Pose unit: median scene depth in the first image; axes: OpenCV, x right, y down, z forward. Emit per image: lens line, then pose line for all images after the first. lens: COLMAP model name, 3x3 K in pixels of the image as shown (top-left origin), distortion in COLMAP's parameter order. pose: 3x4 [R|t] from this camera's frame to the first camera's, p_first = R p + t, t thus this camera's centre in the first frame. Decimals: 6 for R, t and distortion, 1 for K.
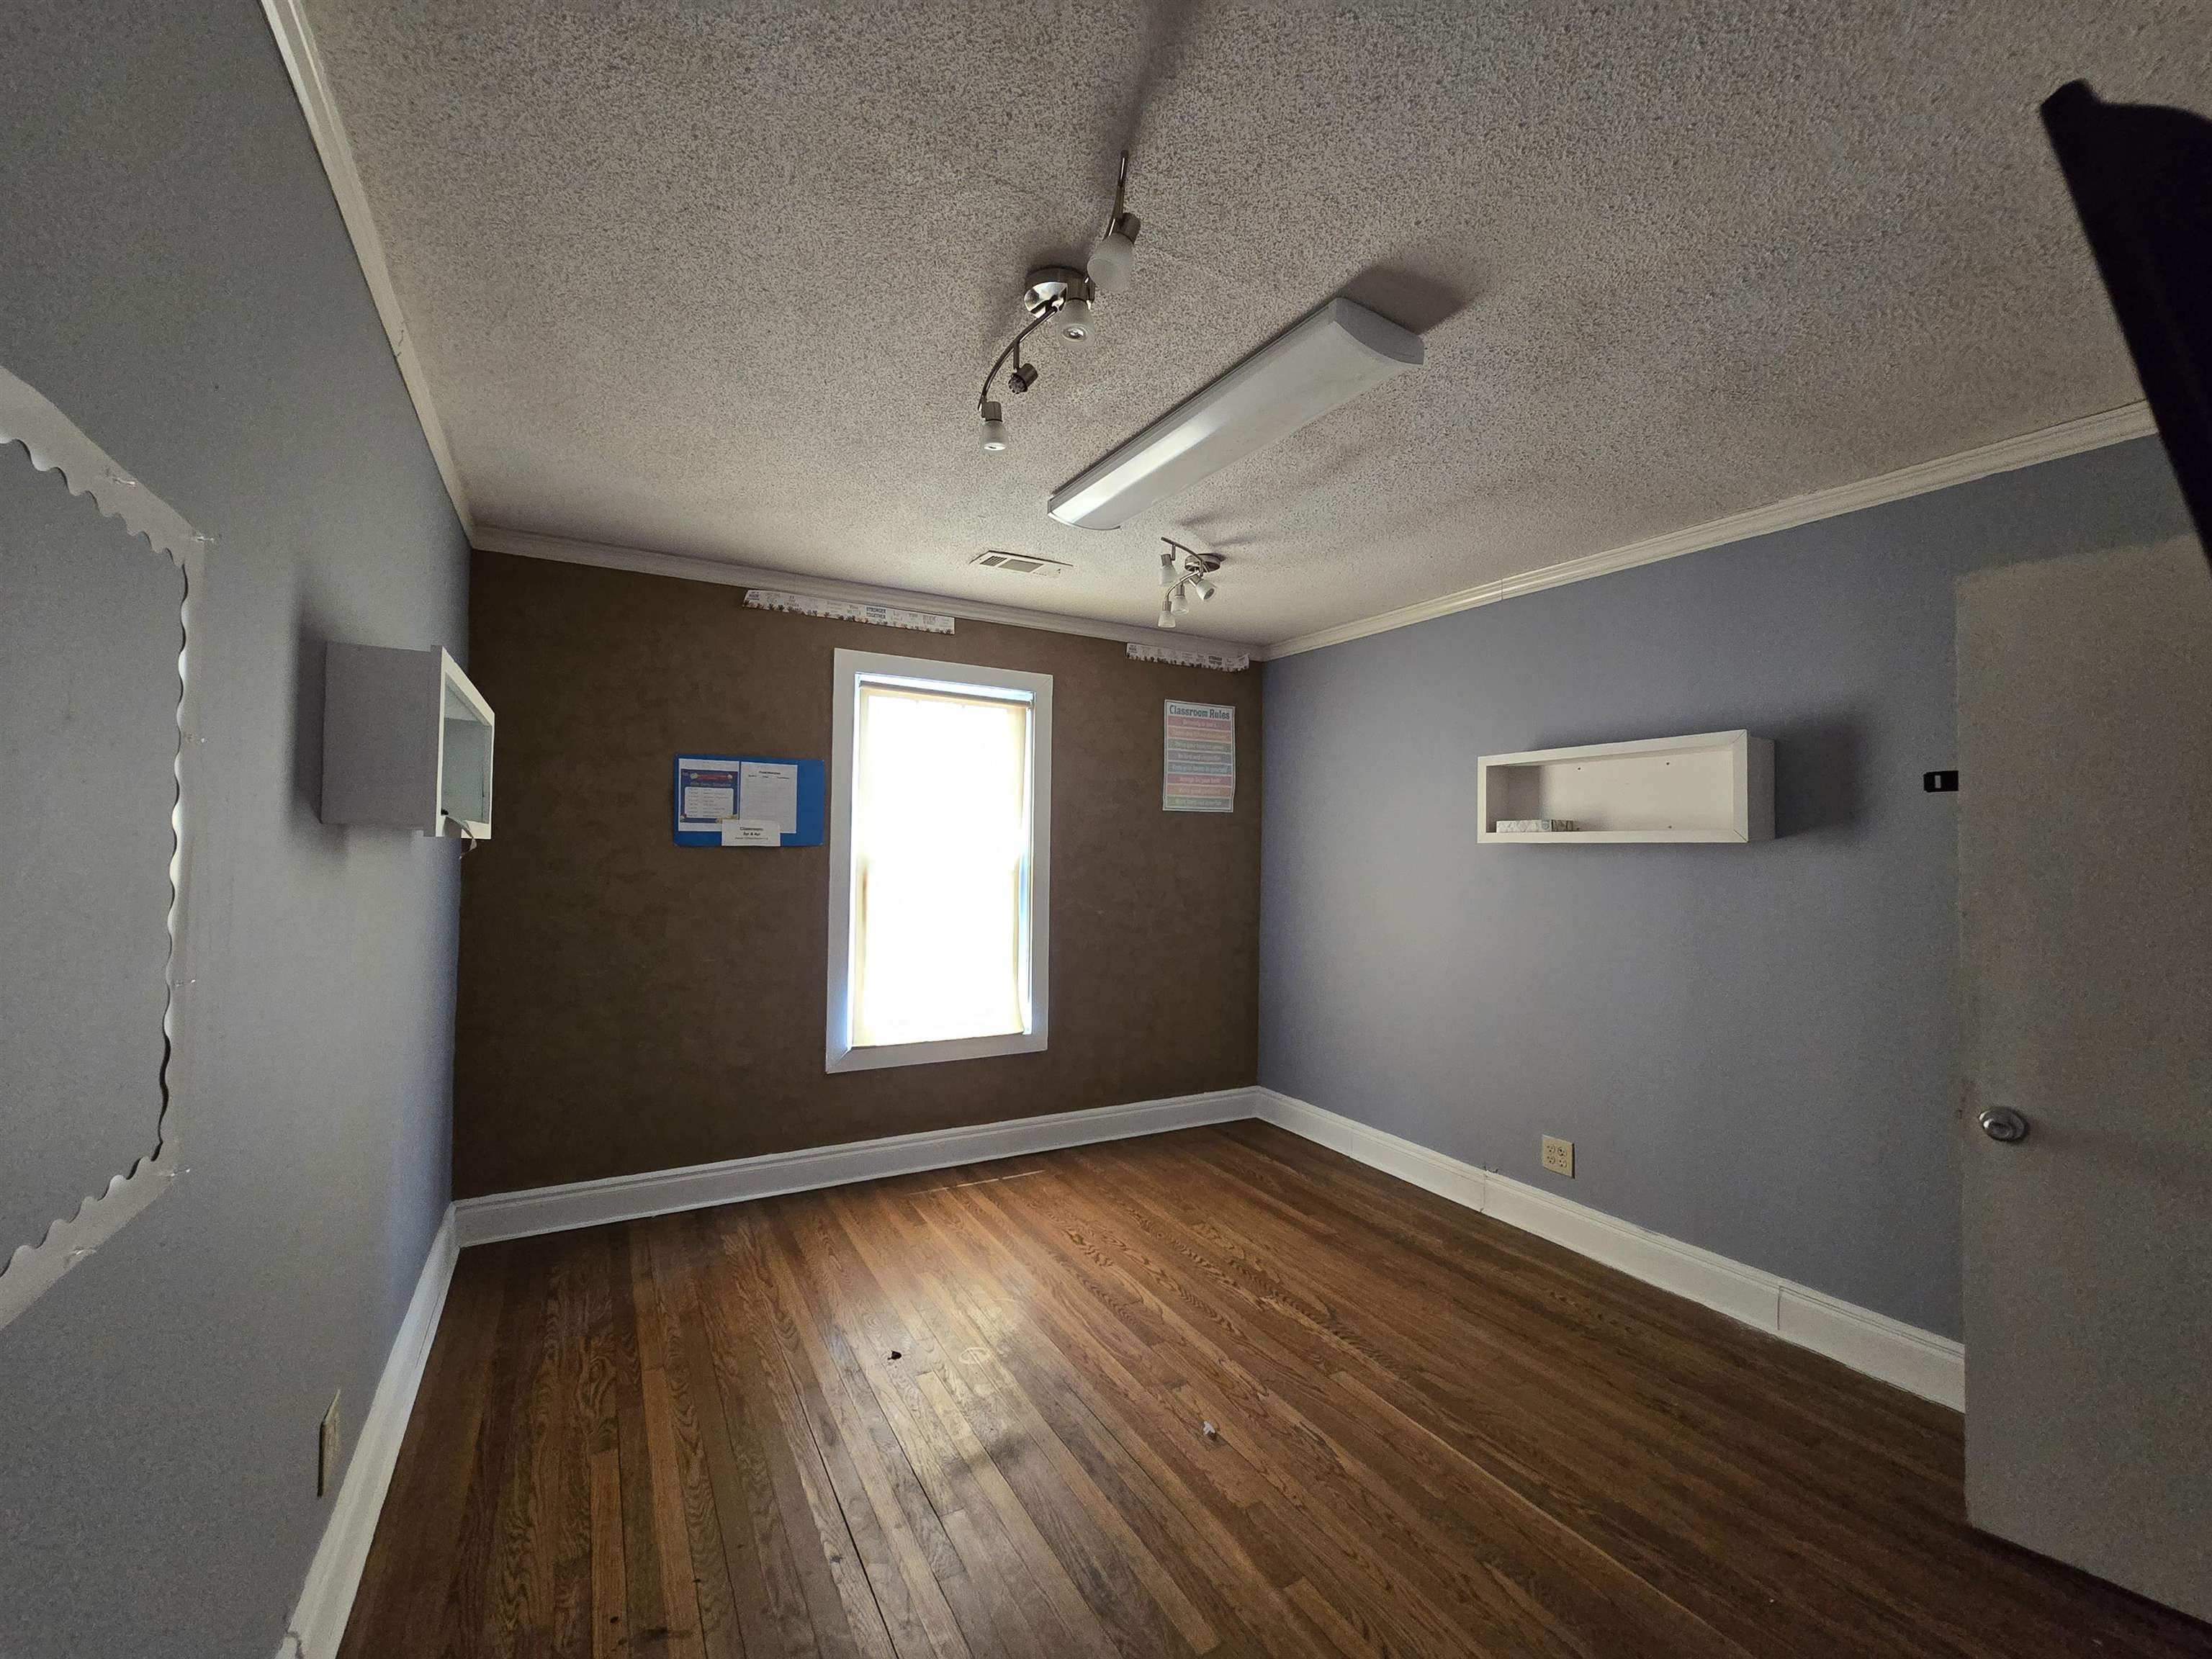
lens RADIAL K [[895.3, 0, 1106.0], [0, 895.3, 829.5], [0, 0, 1]] dist [-0.001981, -0.000300]
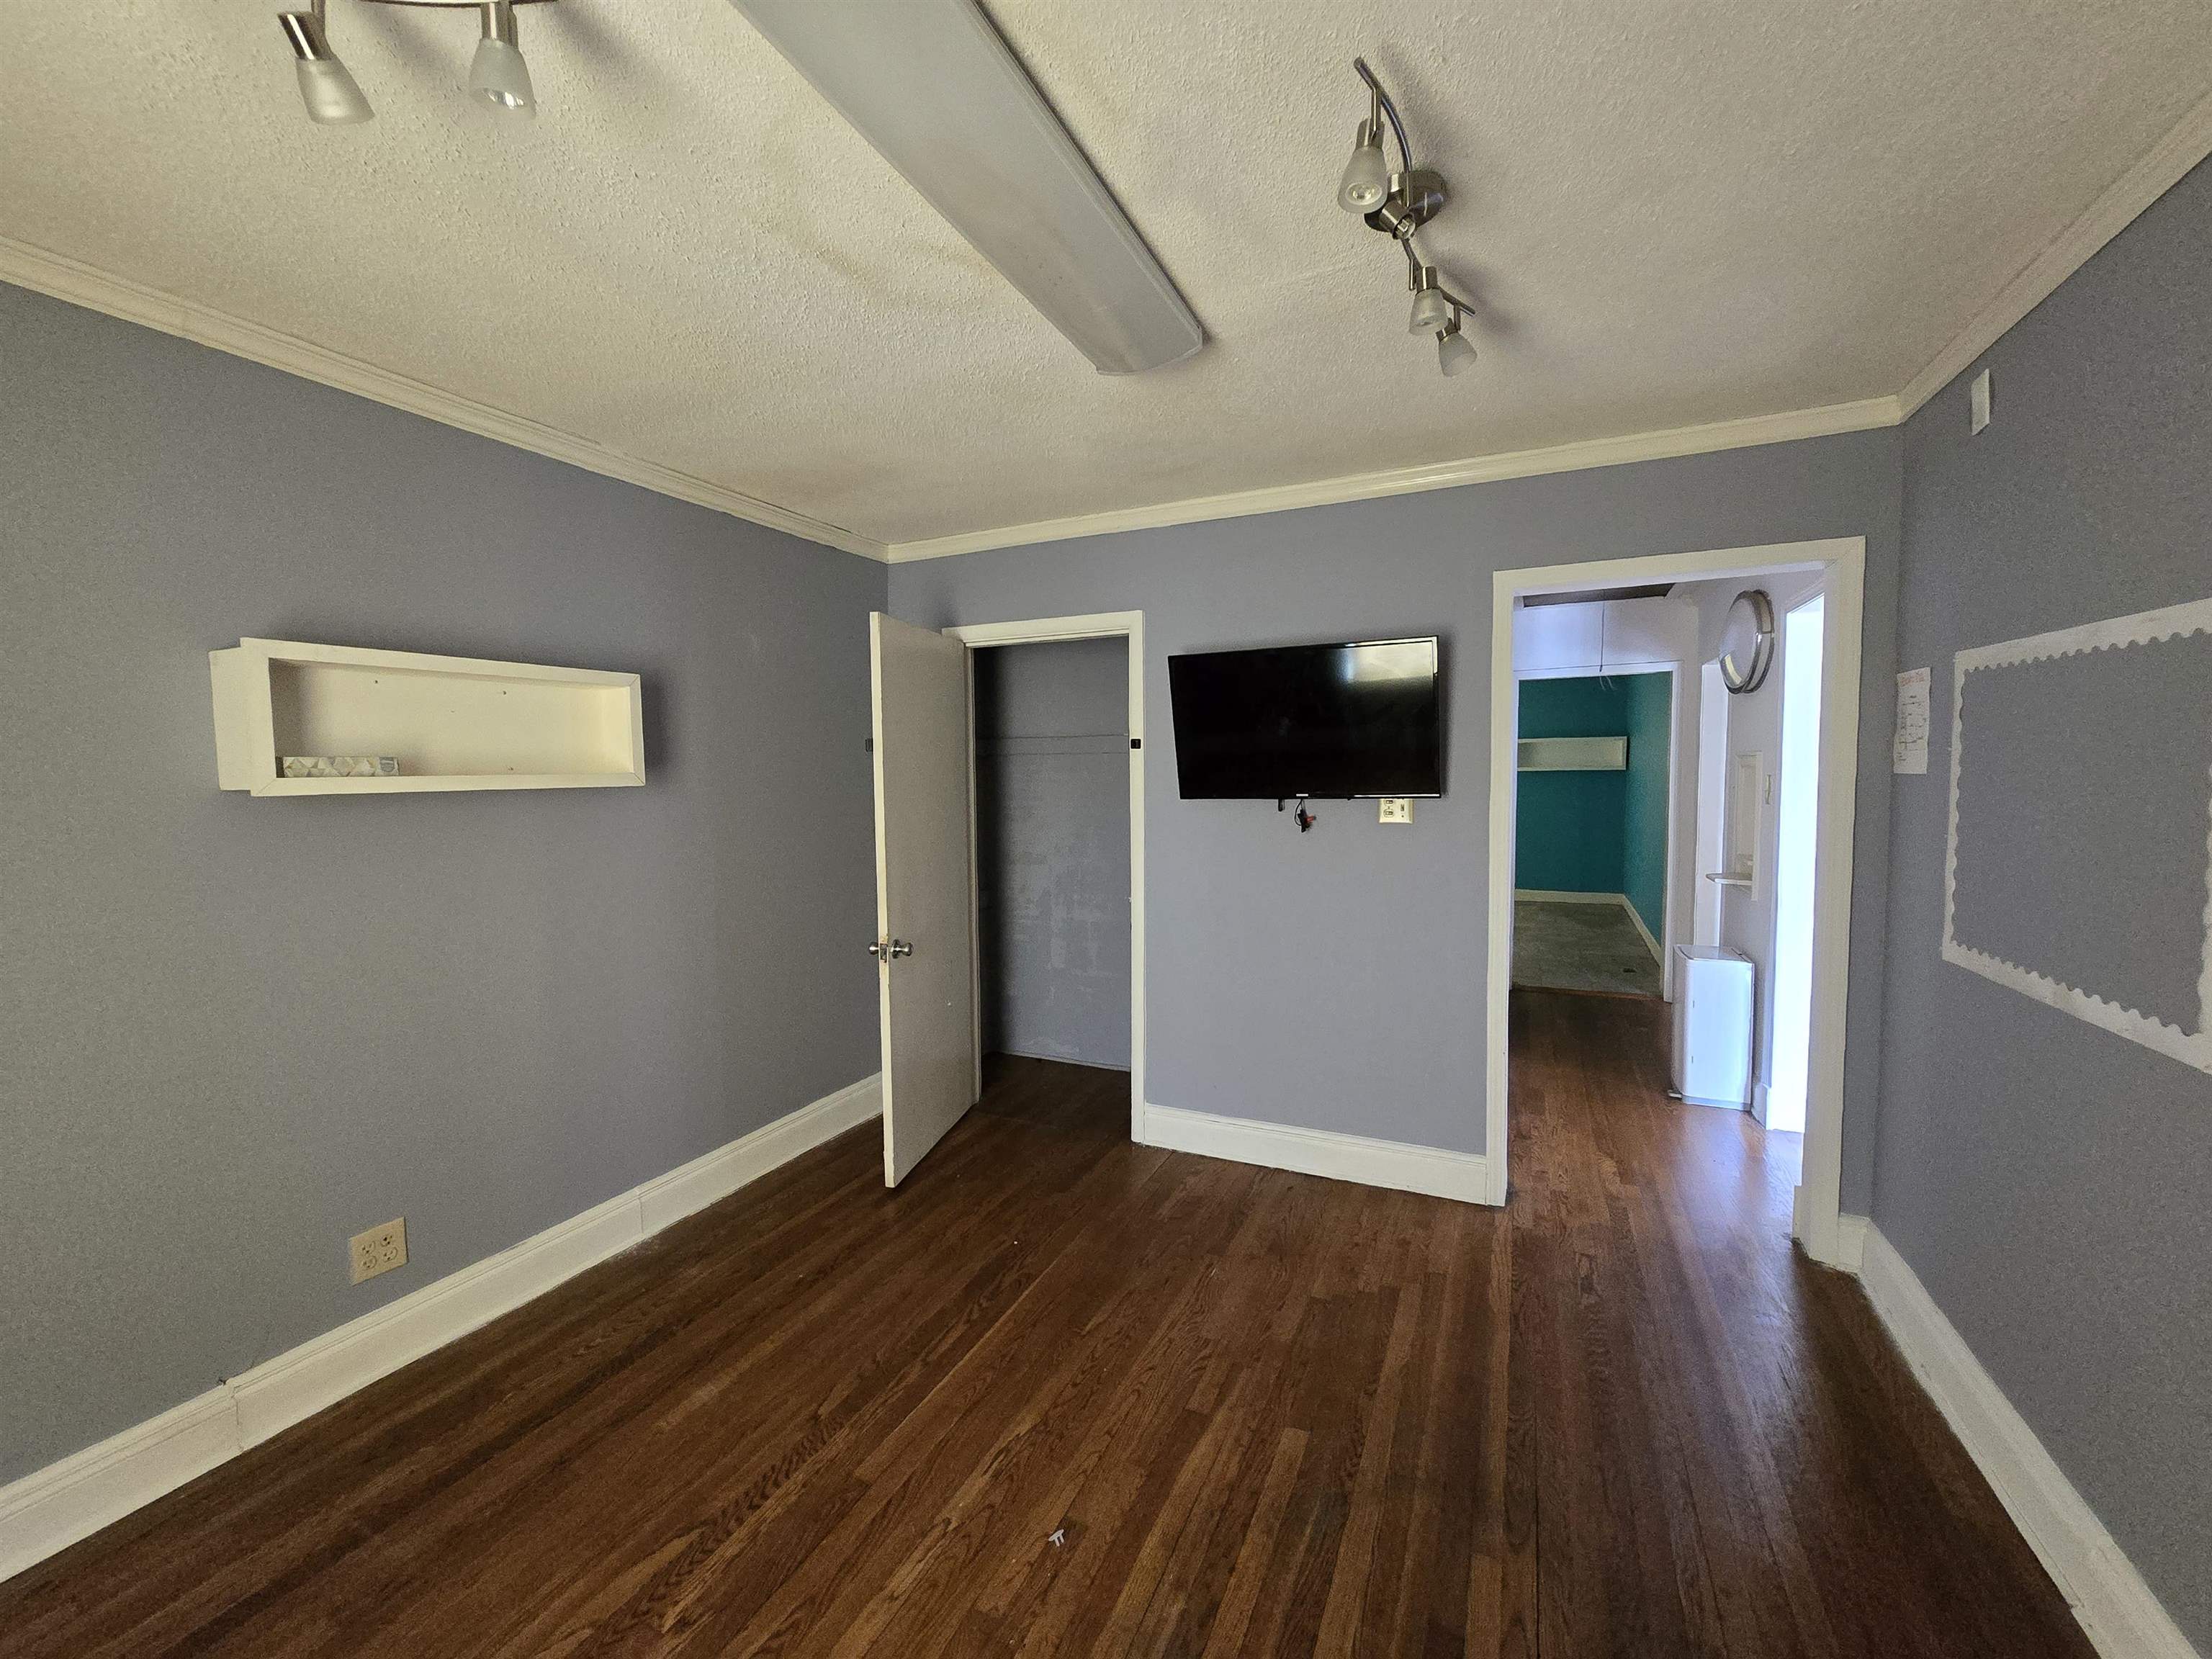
lens RADIAL K [[910.5, 0, 1093.7], [0, 910.5, 828.4], [0, 0, 1]] dist [-0.000564, 0.000733]
pose [[-0.562769, -0.067655, 0.823841, -0.437746], [-0.018393, 0.997423, 0.069345, -0.018008], [-0.826410, 0.023872, -0.562563, 1.162598]]
